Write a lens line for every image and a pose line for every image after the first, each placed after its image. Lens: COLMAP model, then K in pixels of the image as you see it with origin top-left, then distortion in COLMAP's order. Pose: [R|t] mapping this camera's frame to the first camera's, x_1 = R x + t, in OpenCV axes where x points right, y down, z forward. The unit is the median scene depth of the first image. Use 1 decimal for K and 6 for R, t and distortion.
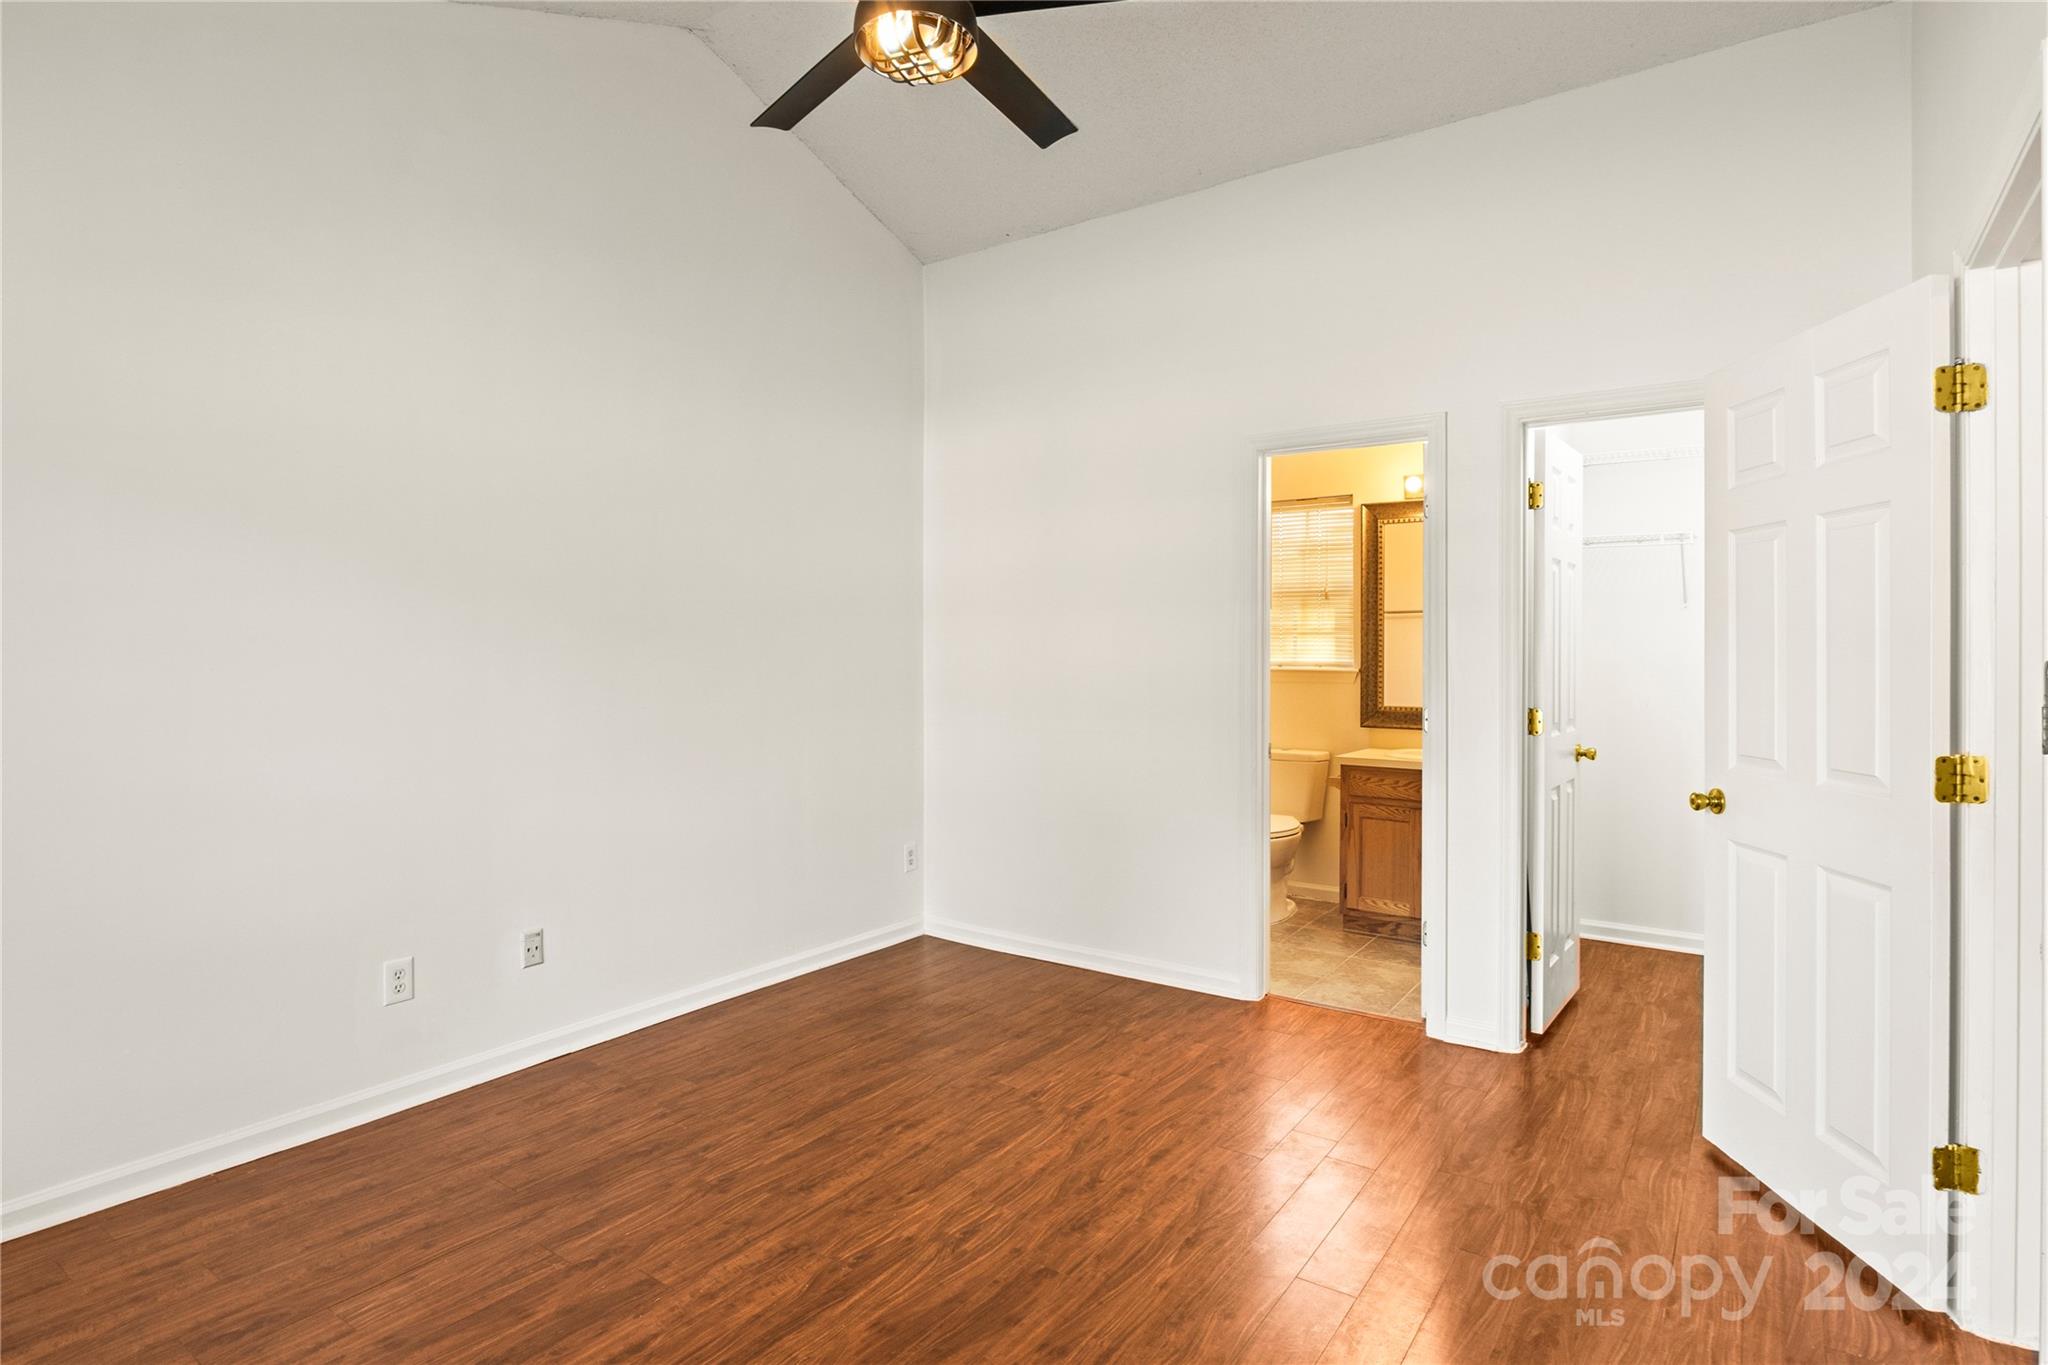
lens RADIAL K [[1054.6, 0, 1028.2], [0, 1054.6, 678.3], [0, 0, 1]] dist [-0.005743, -0.000351]
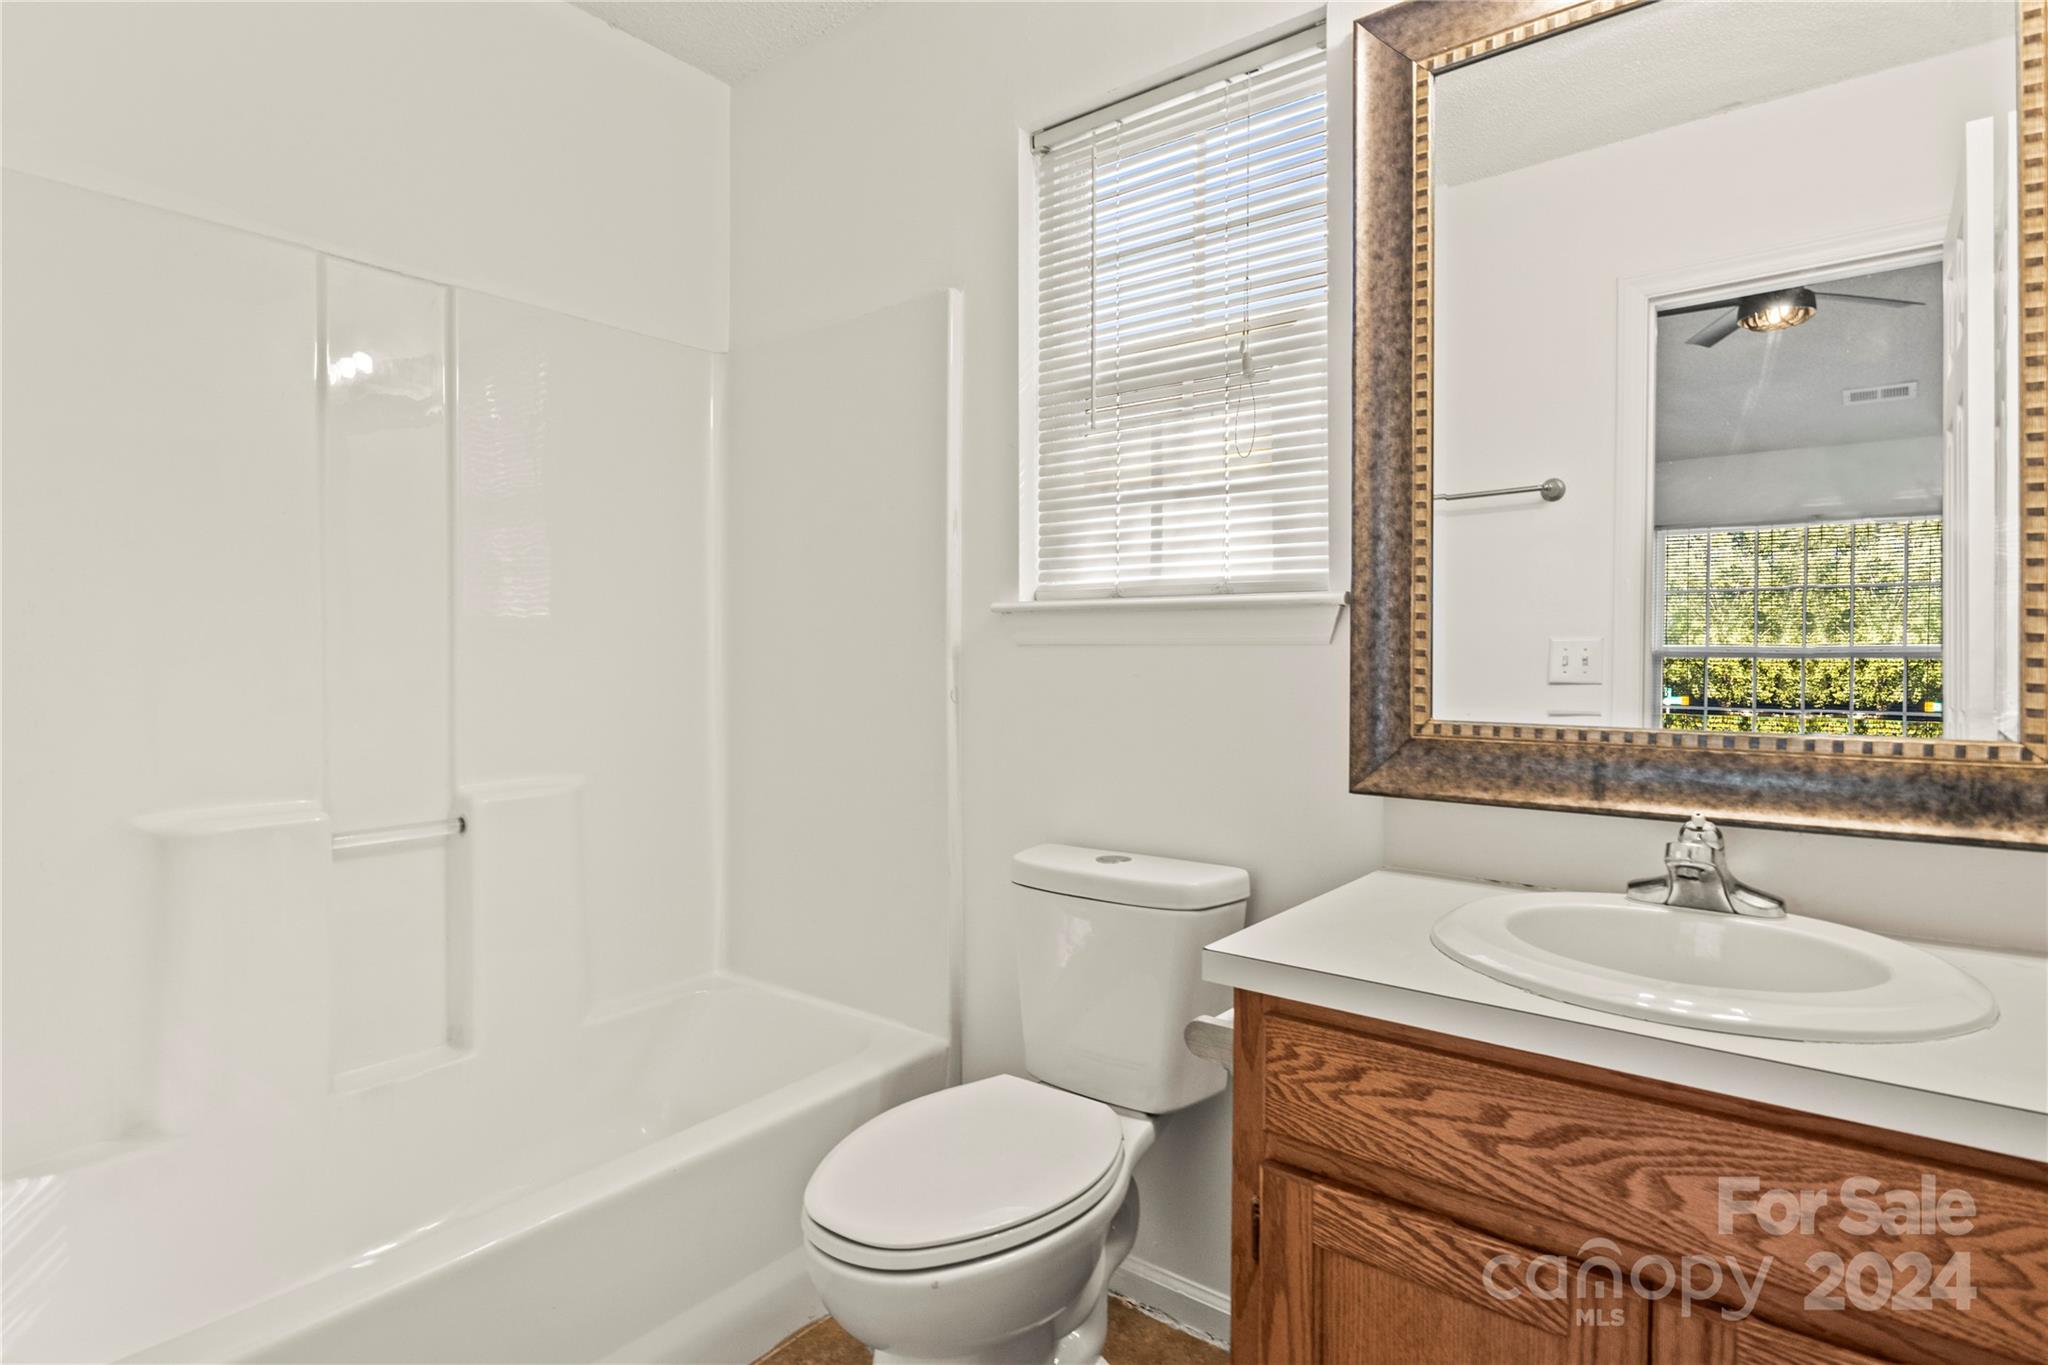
lens RADIAL K [[1054.6, 0, 1019.1], [0, 1054.6, 676.5], [0, 0, 1]] dist [-0.005743, -0.000351]
pose [[0.998676, 0.004312, -0.051251, 0.240588], [-0.004744, 0.999954, -0.008320, 0.016983], [0.051213, 0.008552, 0.998651, 0.710650]]
